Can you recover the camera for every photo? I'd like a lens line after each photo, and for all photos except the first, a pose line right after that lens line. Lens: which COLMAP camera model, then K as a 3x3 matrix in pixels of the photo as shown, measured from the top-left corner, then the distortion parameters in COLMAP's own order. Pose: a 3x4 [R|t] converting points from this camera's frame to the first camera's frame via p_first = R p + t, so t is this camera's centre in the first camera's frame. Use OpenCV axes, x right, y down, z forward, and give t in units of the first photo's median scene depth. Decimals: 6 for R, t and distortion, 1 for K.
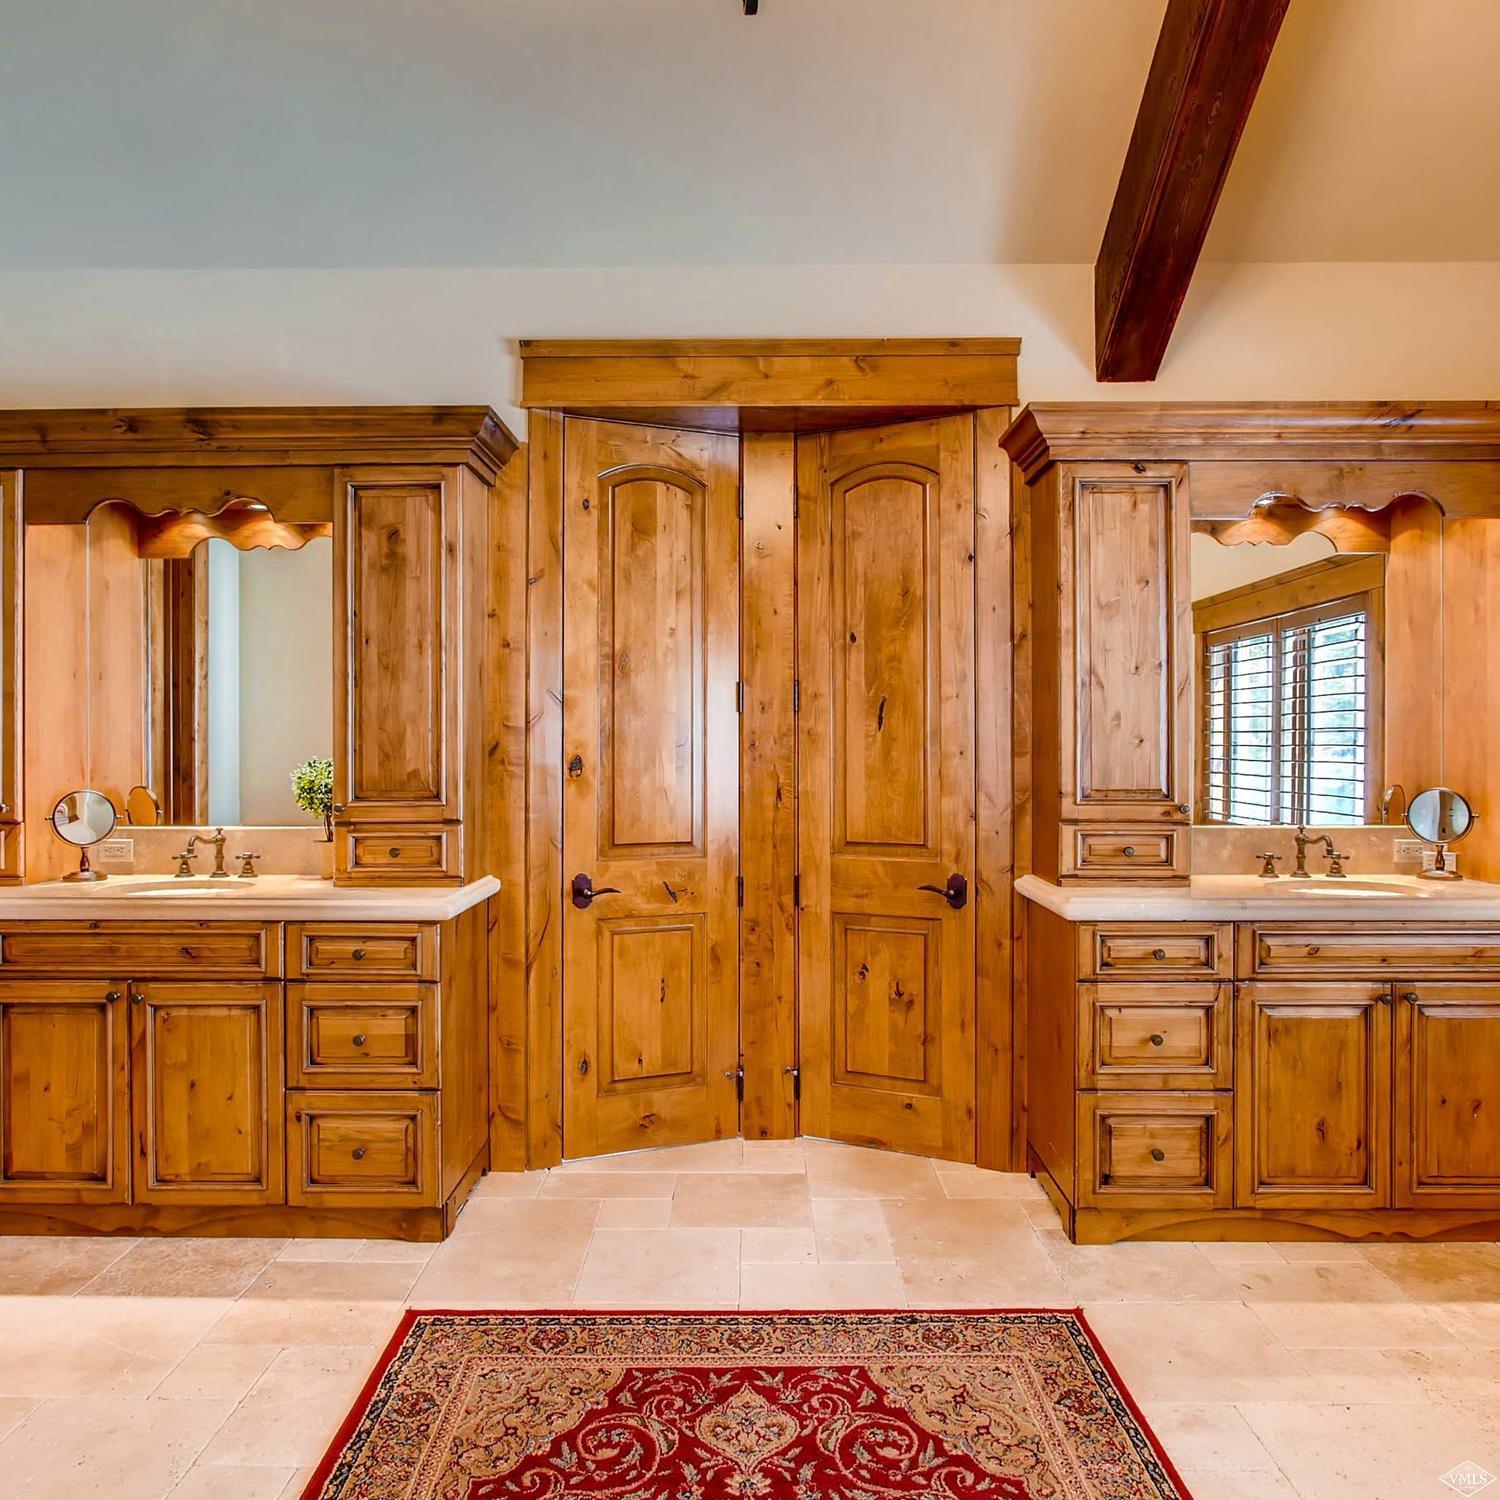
lens RADIAL K [[1108.5, 0, 749.5], [0, 1108.5, 748.0], [0, 0, 1]] dist [-0.010389, -0.002017]
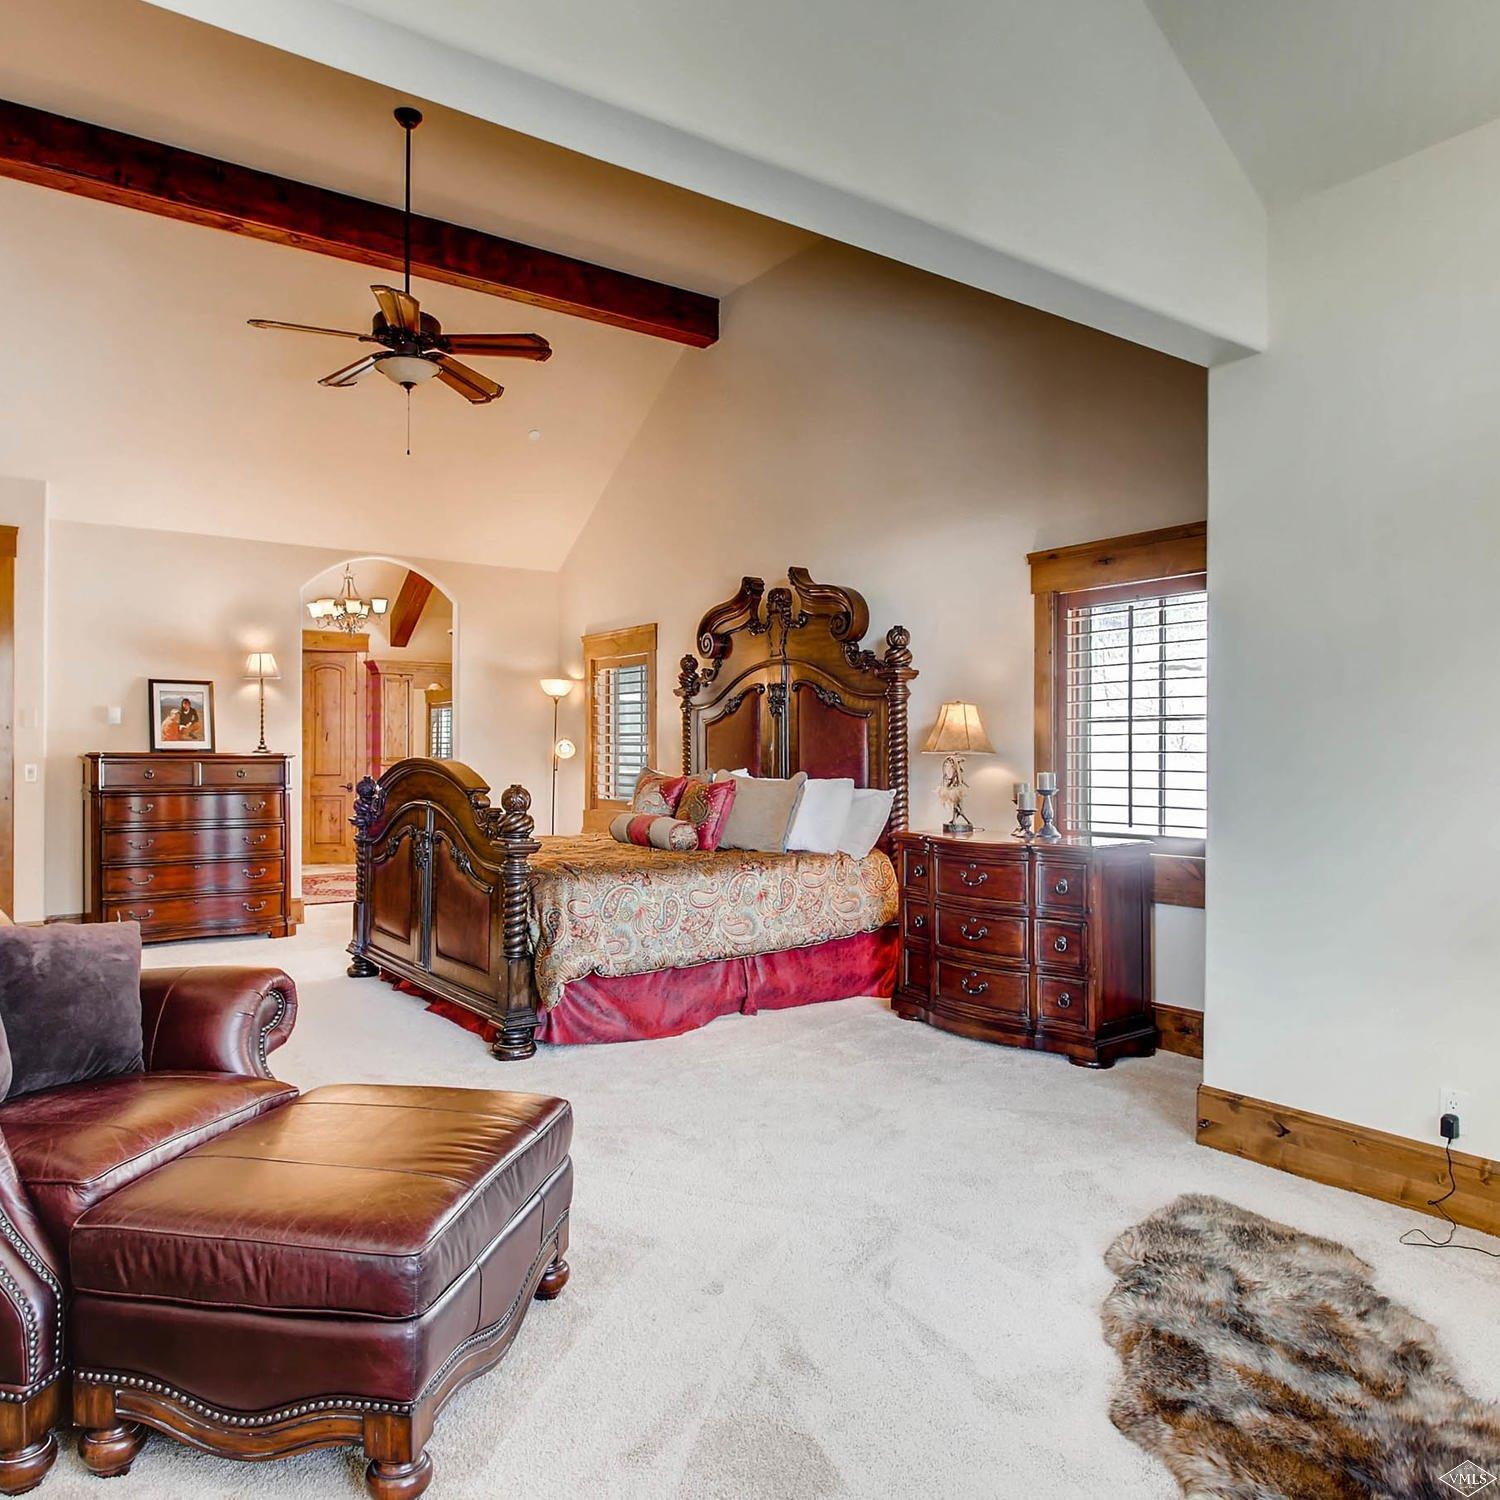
lens RADIAL K [[1108.5, 0, 749.0], [0, 1108.5, 751.0], [0, 0, 1]] dist [-0.010389, -0.002017]
pose [[0.806610, 0.002468, 0.591078, -0.882355], [0.002152, 0.999972, -0.007112, 0.042803], [-0.591080, 0.007008, 0.806583, -2.626222]]
